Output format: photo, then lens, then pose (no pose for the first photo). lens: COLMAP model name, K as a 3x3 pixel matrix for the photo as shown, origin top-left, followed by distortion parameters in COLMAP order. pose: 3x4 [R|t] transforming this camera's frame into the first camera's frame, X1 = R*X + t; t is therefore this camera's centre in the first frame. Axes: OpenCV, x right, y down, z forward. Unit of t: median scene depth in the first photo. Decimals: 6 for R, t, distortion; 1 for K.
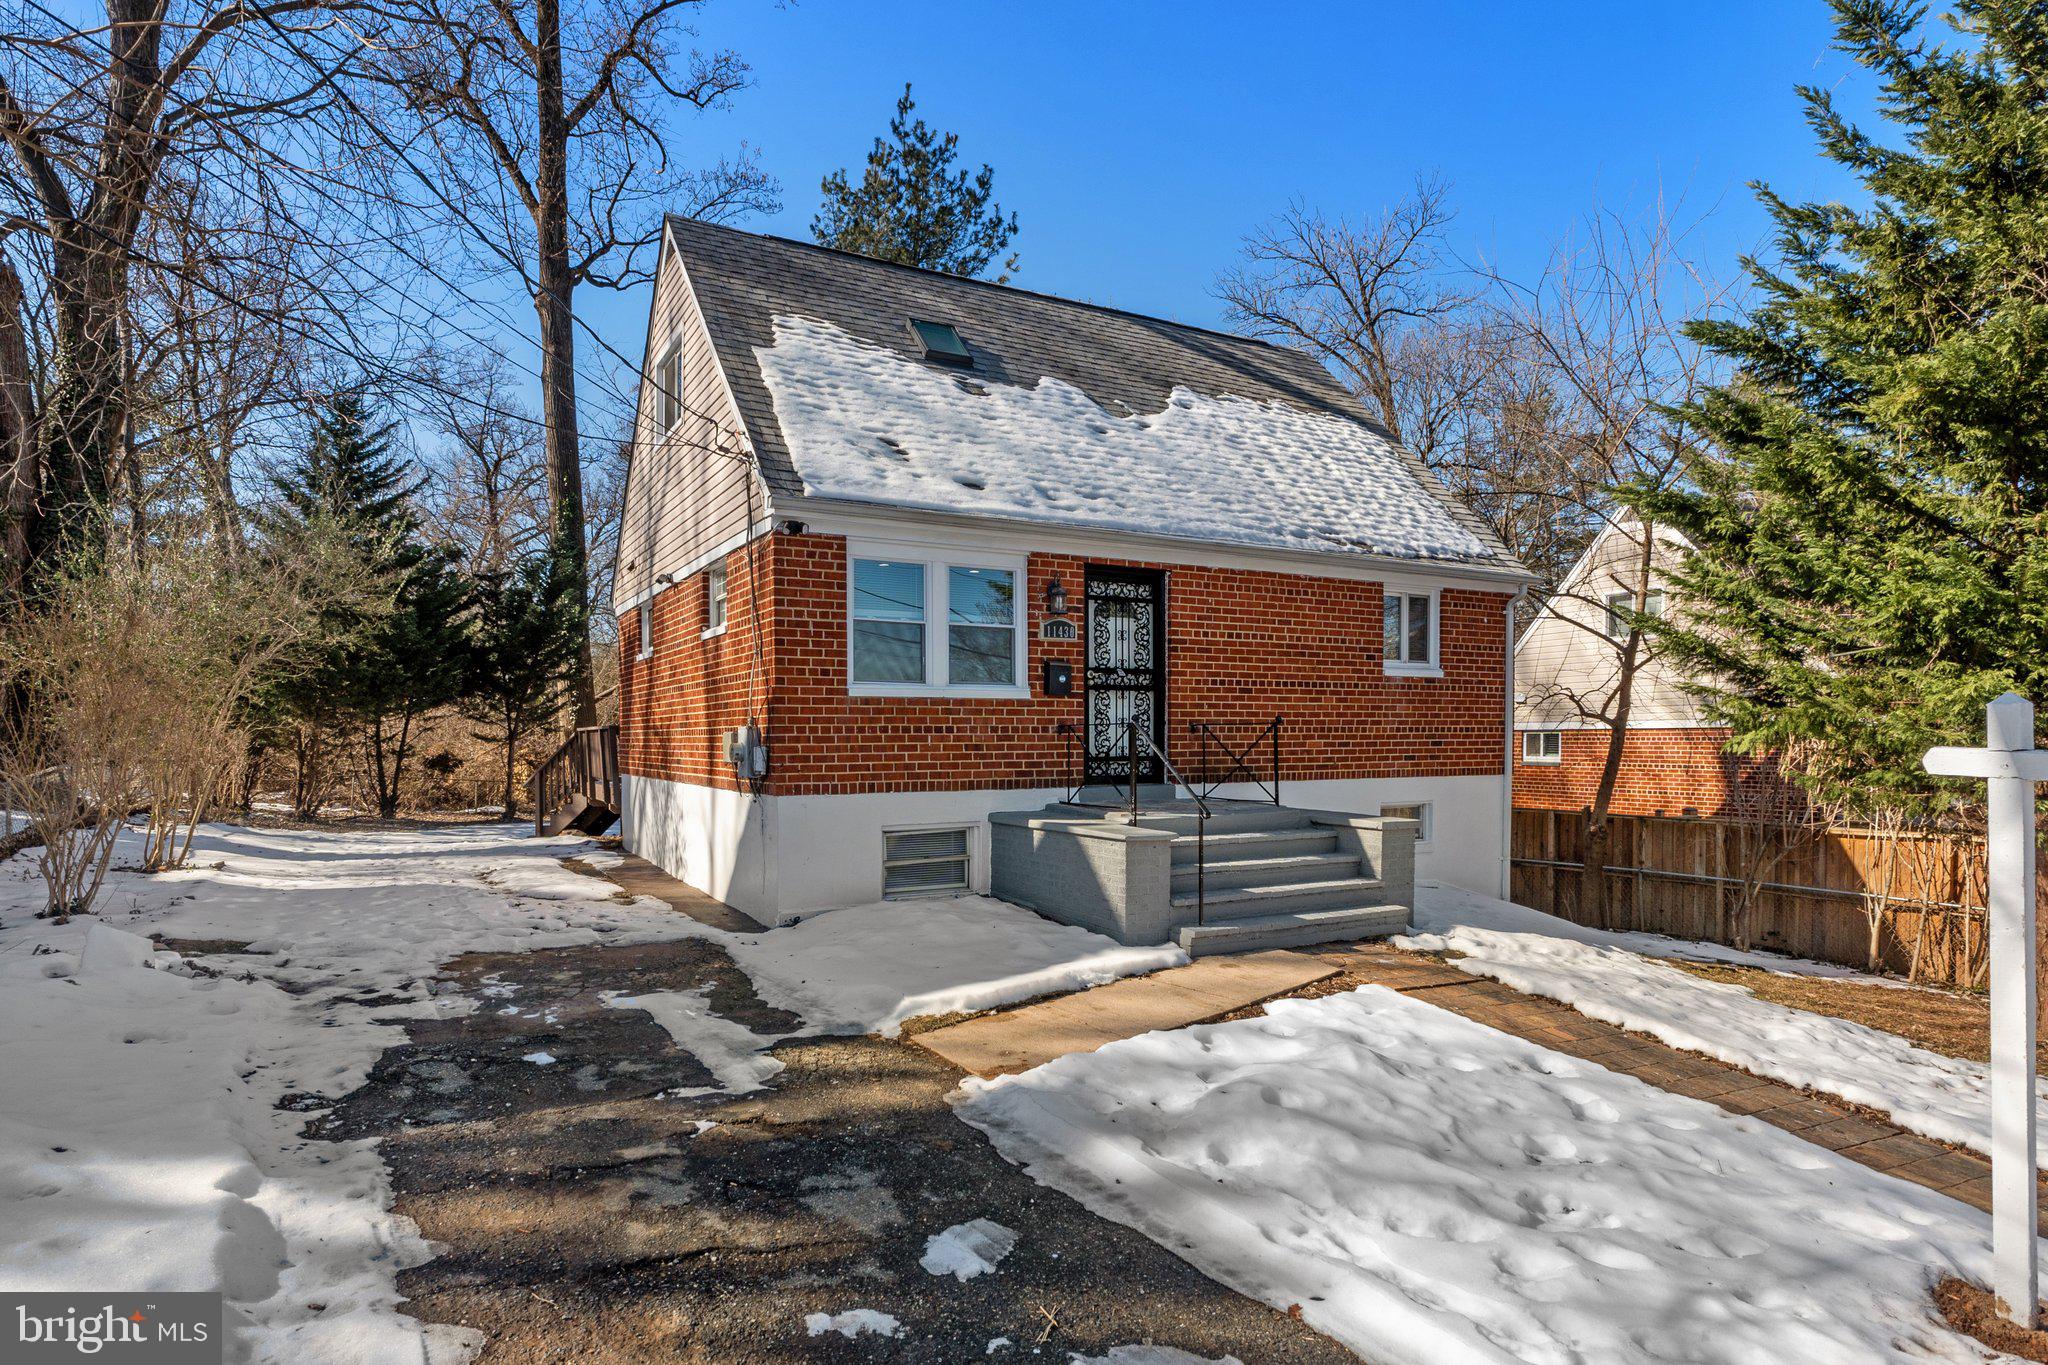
lens RADIAL K [[1183.6, 0, 1066.3], [0, 1183.6, 760.2], [0, 0, 1]] dist [-0.005568, -0.003009]
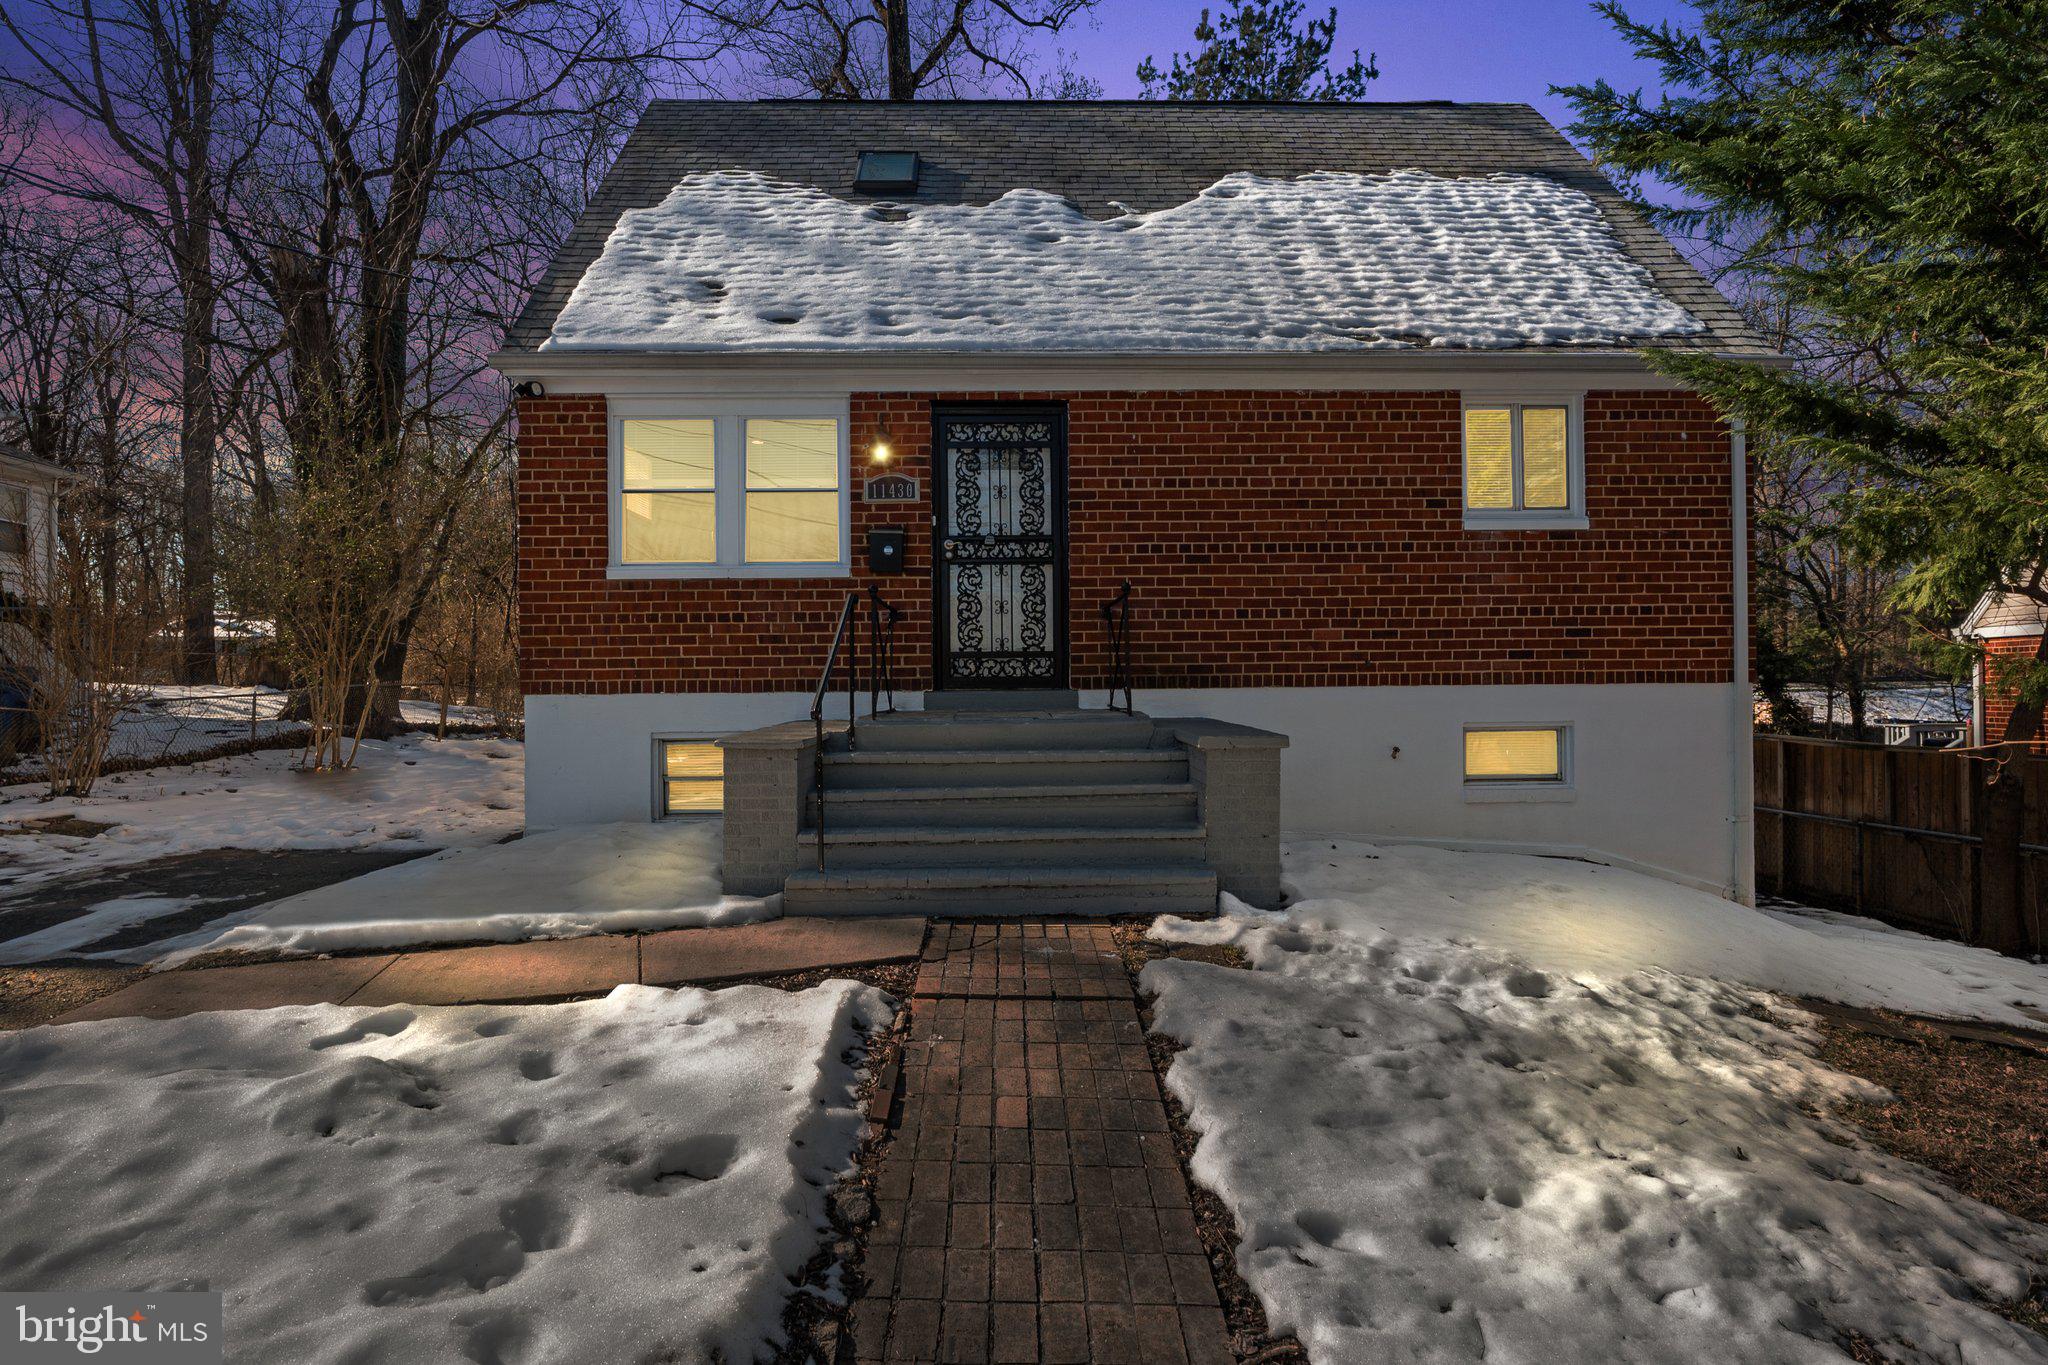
lens RADIAL K [[1210.9, 0, 1031.9], [0, 1210.9, 672.3], [0, 0, 1]] dist [-0.008056, -0.000442]
pose [[0.872903, -0.011011, -0.487770, 0.433378], [-0.003064, 0.999602, -0.028049, 0.031070], [0.487885, 0.025979, 0.872521, 0.328853]]
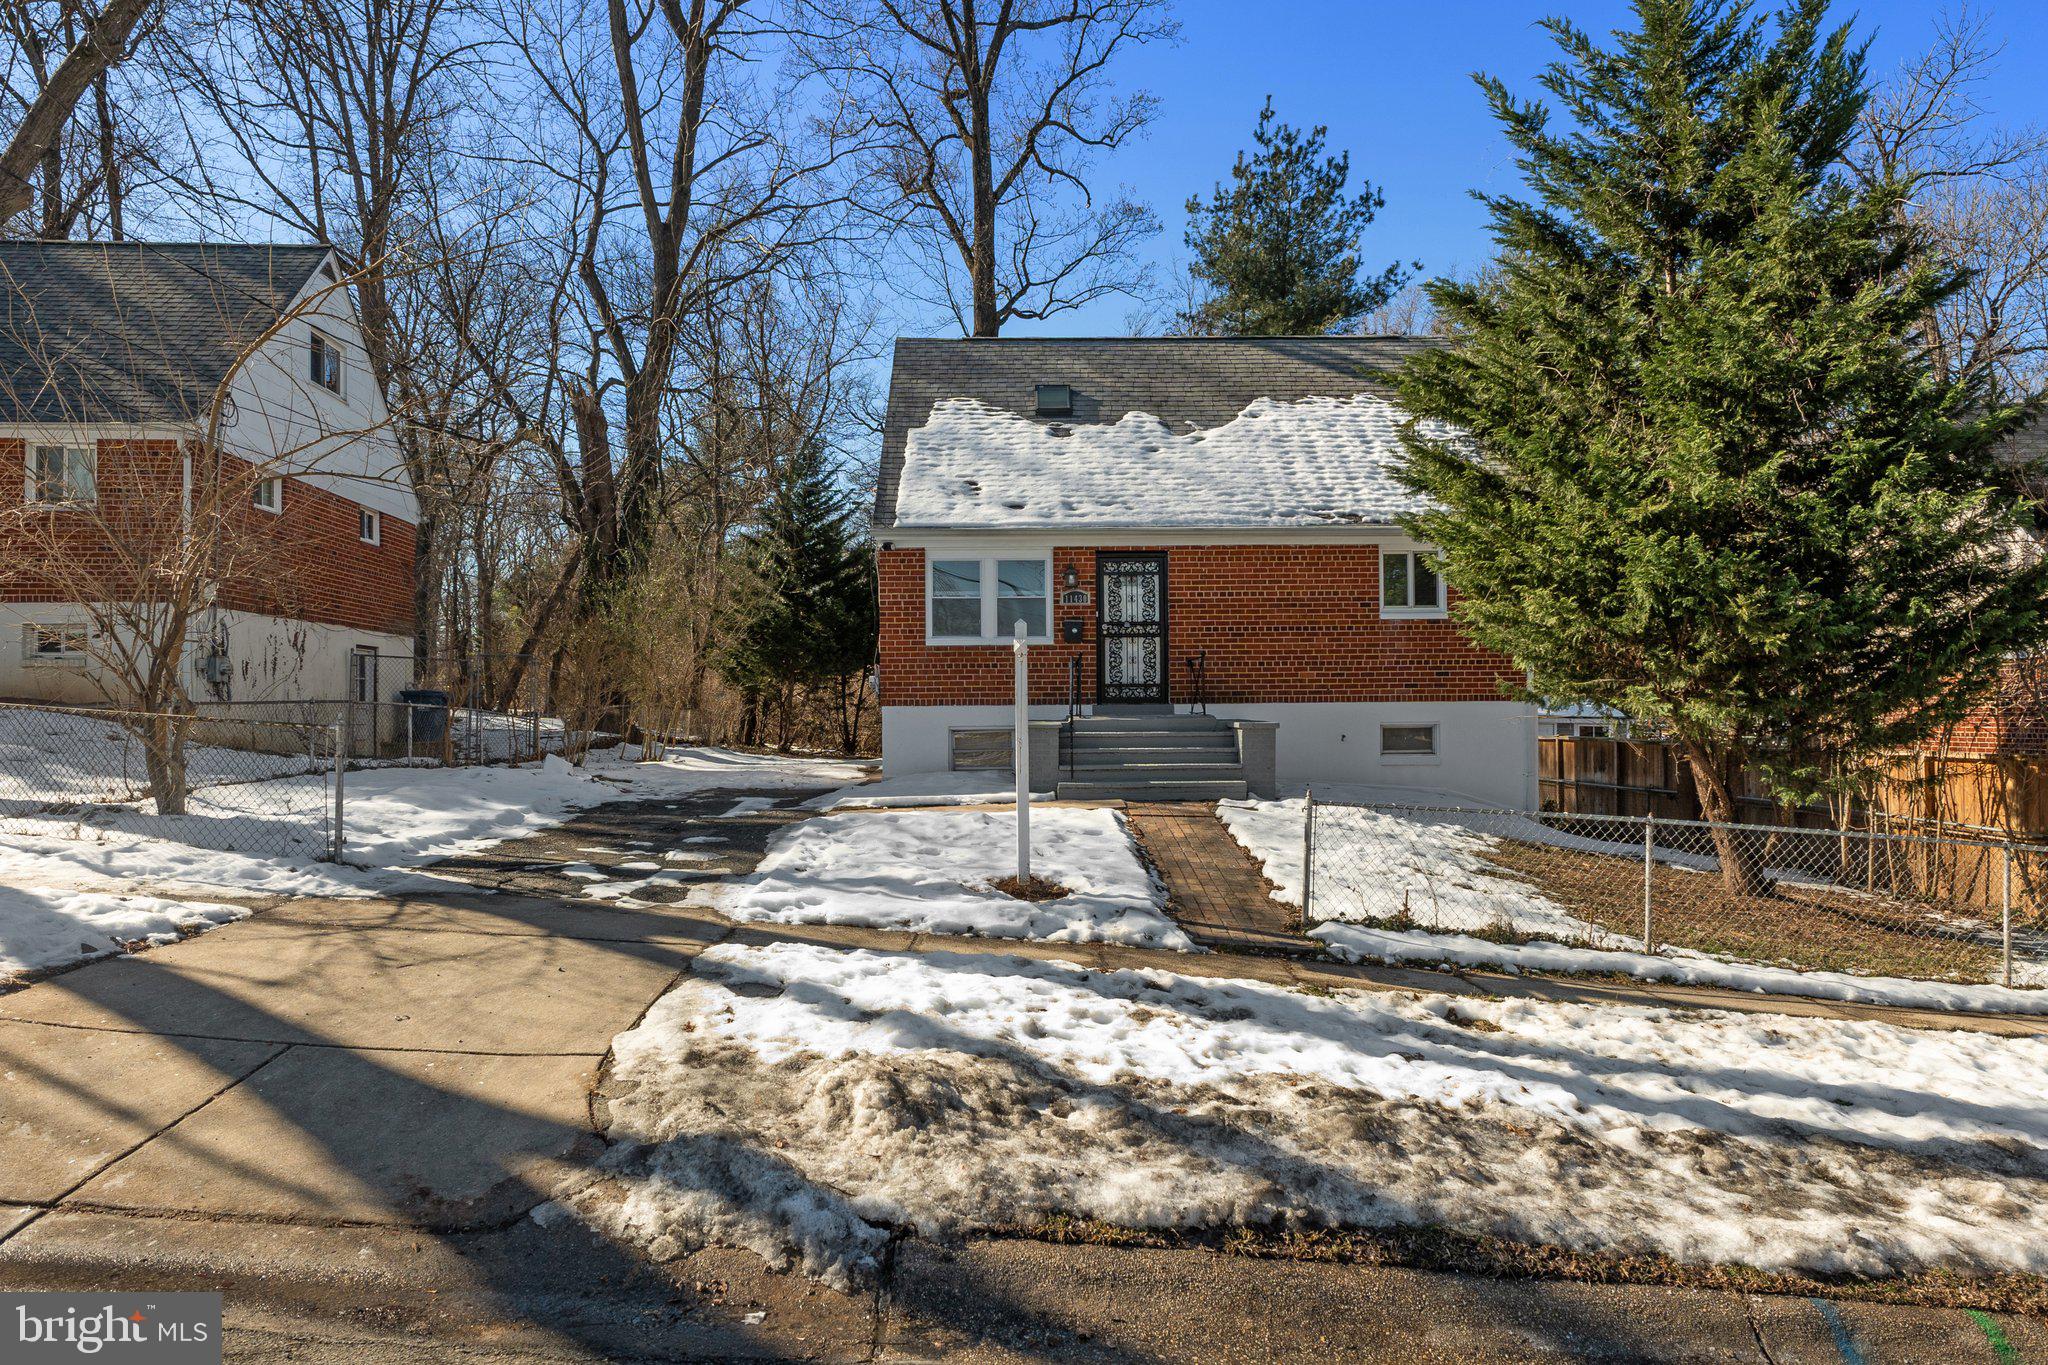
lens RADIAL K [[1363.4, 0, 1024.0], [0, 1363.4, 682.5], [0, 0, 1]] dist [-0.002835, -0.001199]
pose [[0.865242, -0.016484, -0.501083, 0.738408], [-0.004895, 0.999134, -0.041320, 0.062105], [0.501330, 0.038205, 0.864412, -0.466577]]
